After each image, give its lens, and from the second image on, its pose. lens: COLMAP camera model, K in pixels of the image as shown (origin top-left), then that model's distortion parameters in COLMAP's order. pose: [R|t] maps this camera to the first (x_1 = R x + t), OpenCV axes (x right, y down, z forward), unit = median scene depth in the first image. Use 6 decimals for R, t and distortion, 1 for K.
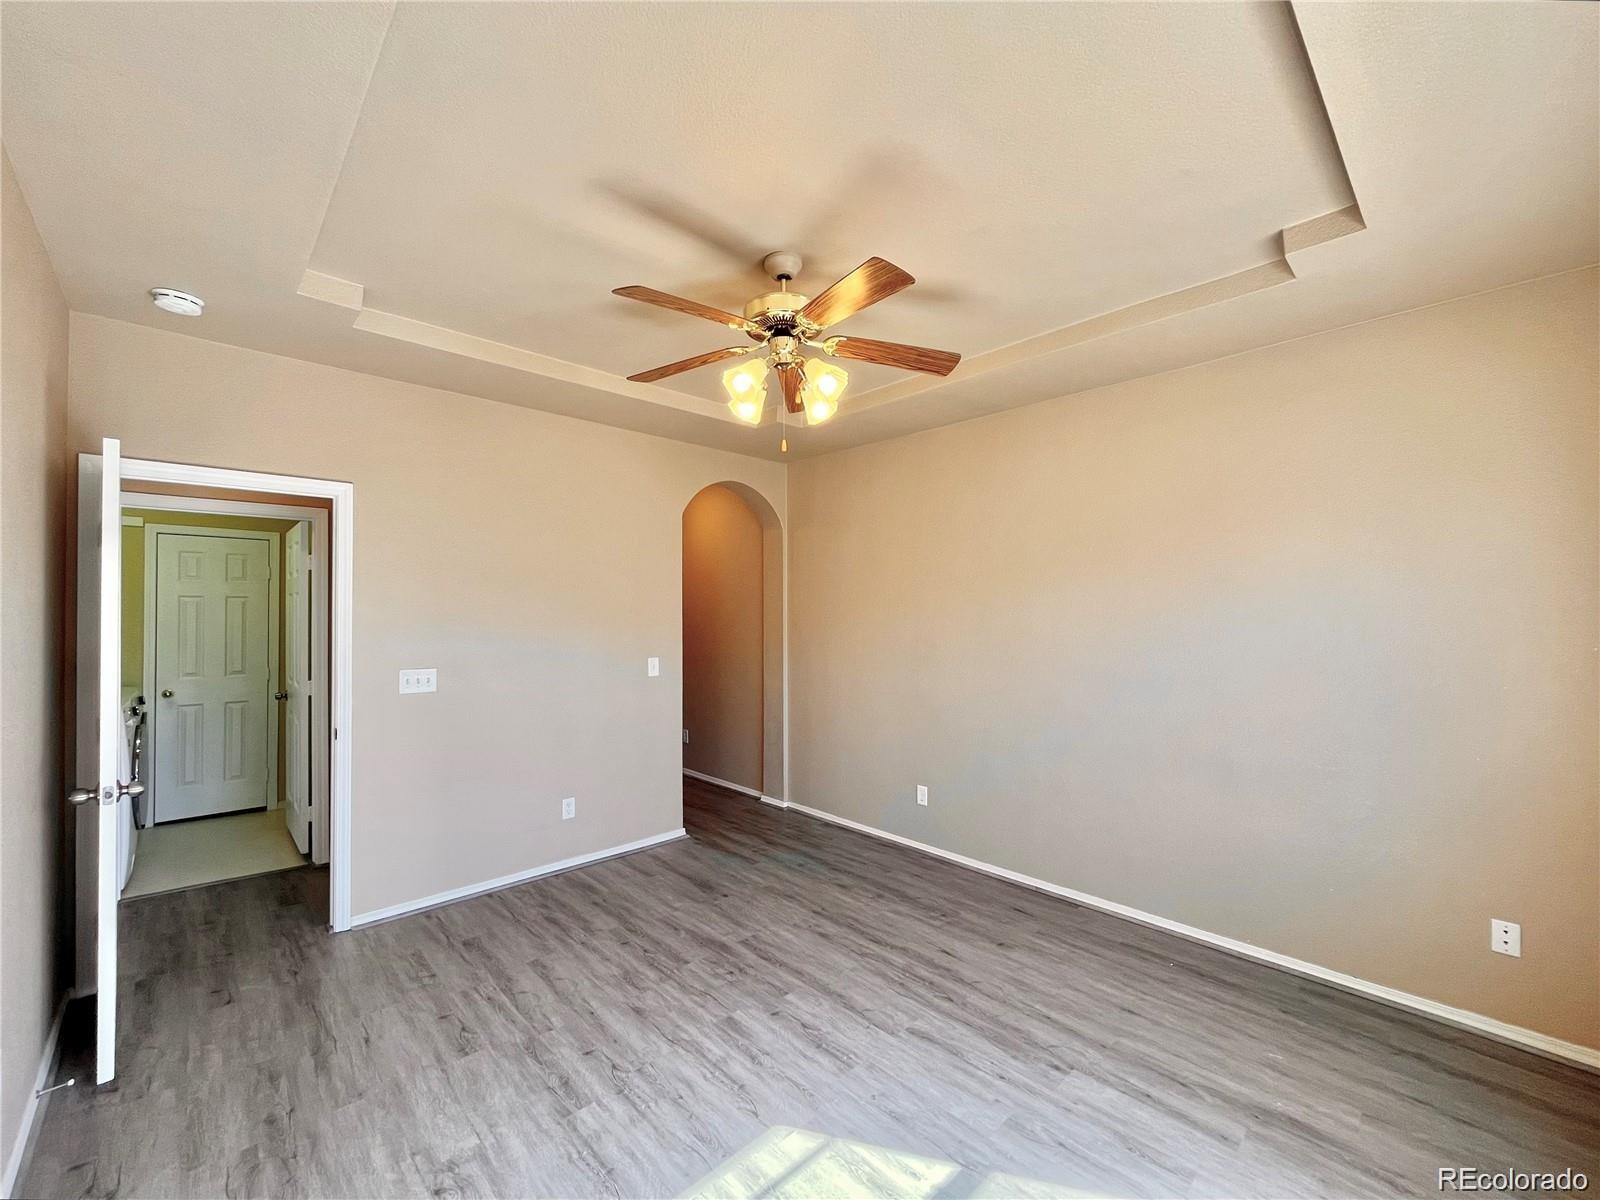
lens RADIAL K [[651.4, 0, 800.0], [0, 651.4, 600.0], [0, 0, 1]] dist [-0.001182, -0.000139]
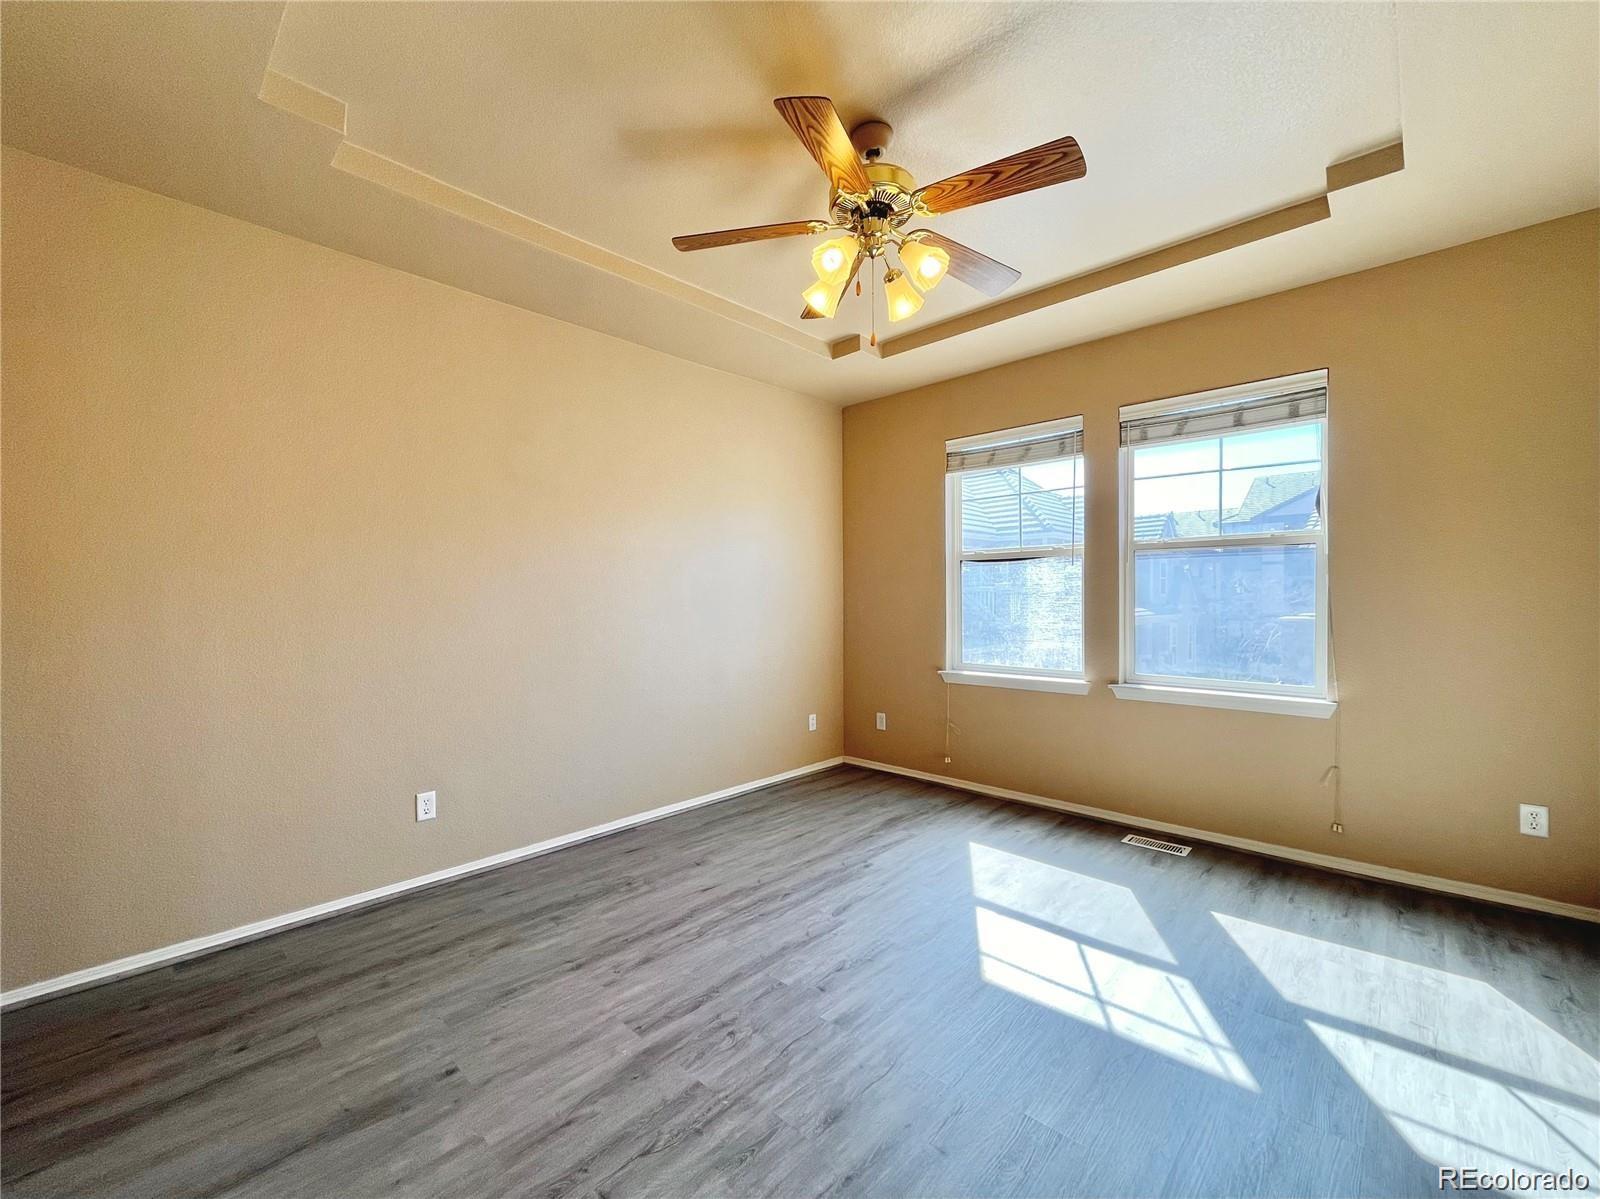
lens RADIAL K [[651.4, 0, 800.0], [0, 651.4, 599.5], [0, 0, 1]] dist [-0.001182, -0.000139]
pose [[-0.045868, -0.007010, 0.998923, -0.725056], [-0.011742, 0.999910, 0.006478, 0.094952], [-0.998878, -0.011433, -0.045946, 0.874960]]
